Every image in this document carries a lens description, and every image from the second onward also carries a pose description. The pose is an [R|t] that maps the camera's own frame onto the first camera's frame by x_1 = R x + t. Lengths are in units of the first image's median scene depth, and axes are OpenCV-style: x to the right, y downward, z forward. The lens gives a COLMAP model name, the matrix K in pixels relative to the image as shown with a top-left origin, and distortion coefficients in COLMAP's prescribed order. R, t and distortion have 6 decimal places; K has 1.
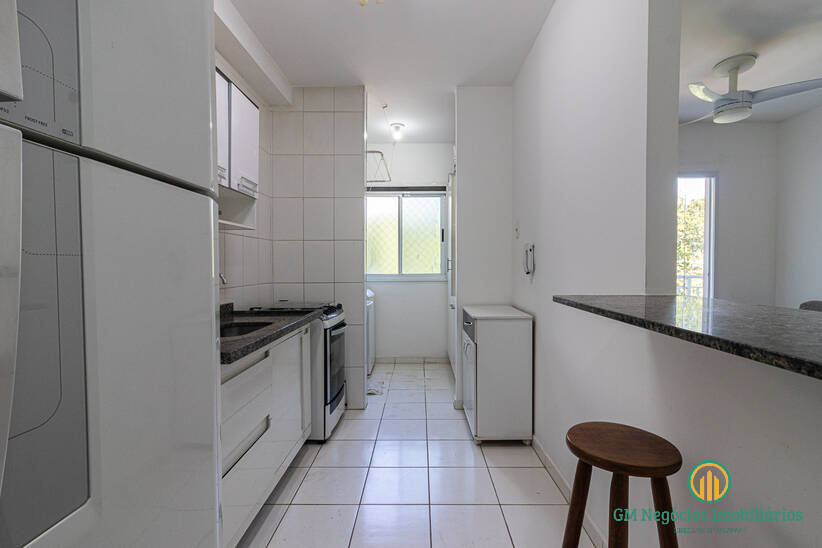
lens RADIAL K [[379.7, 0, 409.2], [0, 379.7, 272.7], [0, 0, 1]] dist [0.003264, 0.000098]
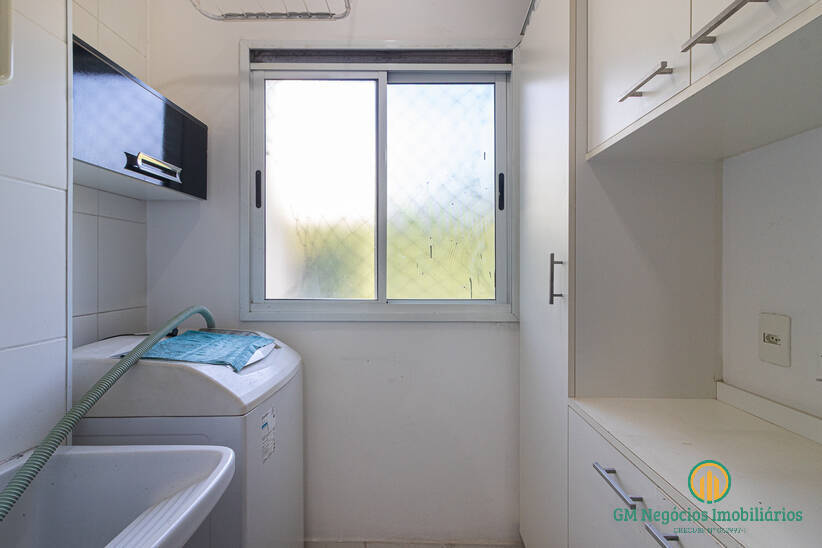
lens RADIAL K [[379.7, 0, 413.3], [0, 379.7, 275.4], [0, 0, 1]] dist [0.003264, 0.000098]
pose [[0.999974, 0.004009, 0.005944, 0.004941], [-0.003882, 0.999769, -0.021148, -0.012232], [-0.006028, 0.021125, 0.999759, 0.645525]]
